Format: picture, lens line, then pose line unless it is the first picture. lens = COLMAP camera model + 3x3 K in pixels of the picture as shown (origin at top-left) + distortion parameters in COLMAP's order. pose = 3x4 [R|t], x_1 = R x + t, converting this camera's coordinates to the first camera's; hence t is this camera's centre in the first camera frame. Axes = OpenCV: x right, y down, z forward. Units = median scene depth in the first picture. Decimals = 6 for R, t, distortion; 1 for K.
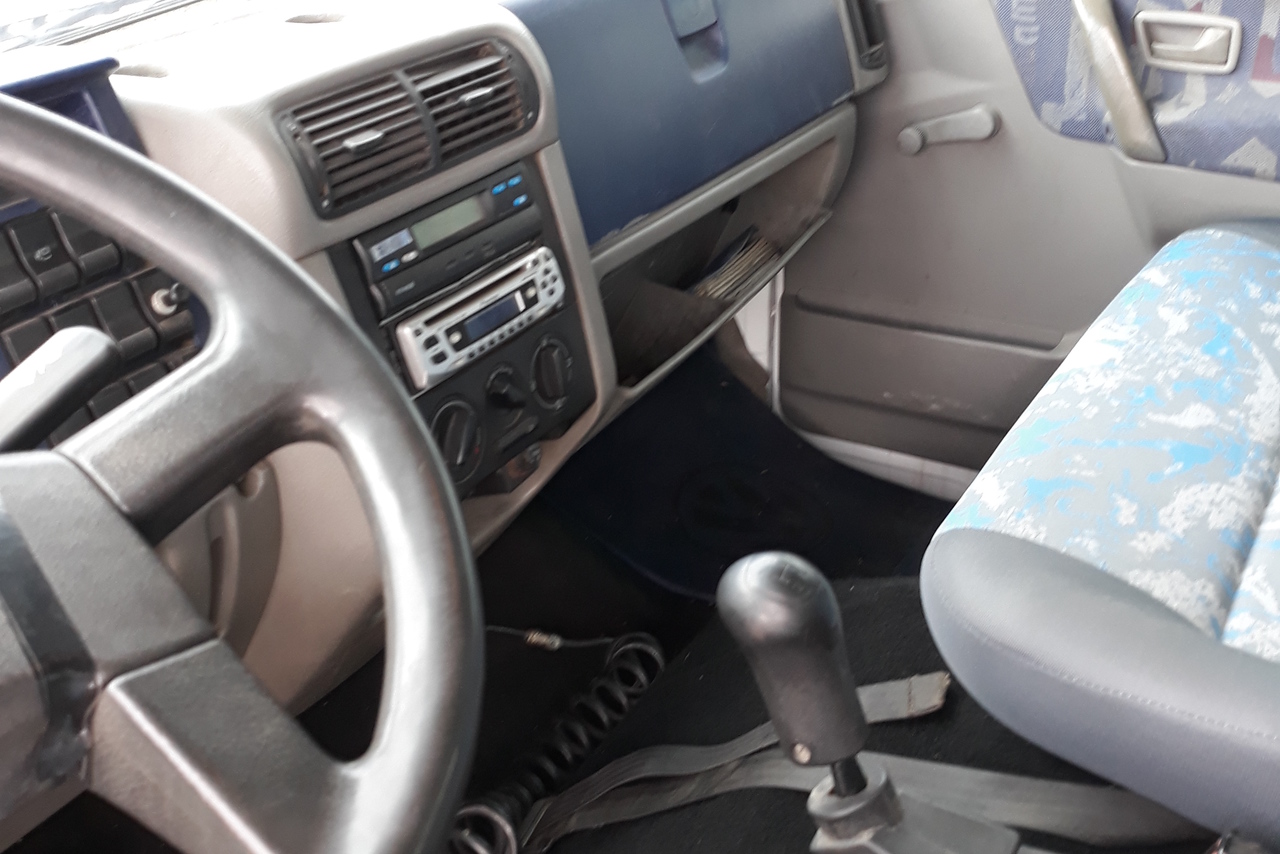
lens RADIAL K [[1363.2, 0, 688.3], [0, 1363.2, 438.4], [0, 0, 1]] dist [0.116609, -0.390787]
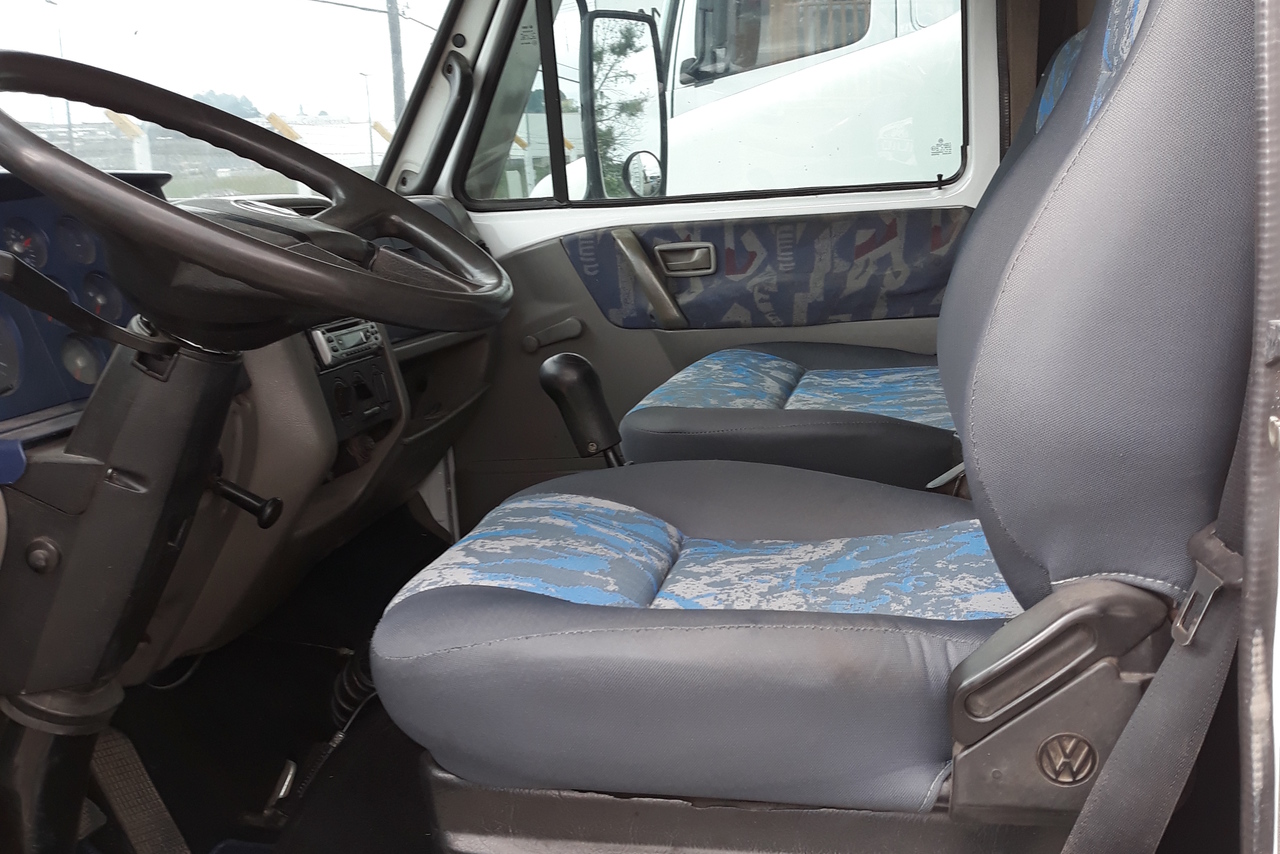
lens RADIAL K [[1396.3, 0, 693.9], [0, 1396.3, 430.1], [0, 0, 1]] dist [0.189967, -0.531620]
pose [[0.931620, -0.107534, 0.347162, -0.242513], [0.221289, 0.925581, -0.307135, 0.431330], [-0.288299, 0.362956, 0.886085, -0.439738]]
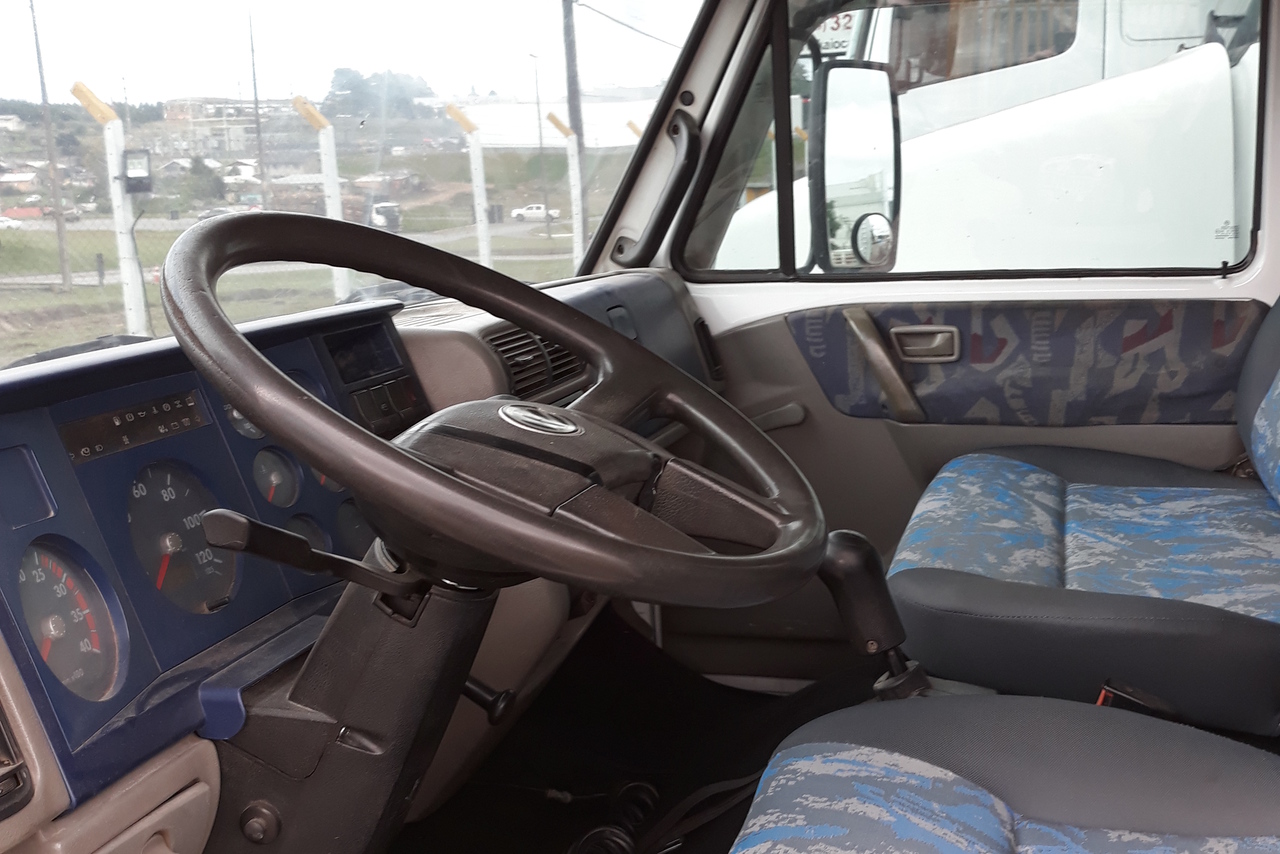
lens RADIAL K [[1392.0, 0, 682.4], [0, 1392.0, 432.7], [0, 0, 1]] dist [0.100927, -0.479265]
pose [[0.968101, -0.070818, 0.240343, -0.266184], [0.146186, 0.938685, -0.312249, 0.239008], [-0.203494, 0.337424, 0.919095, -0.312036]]
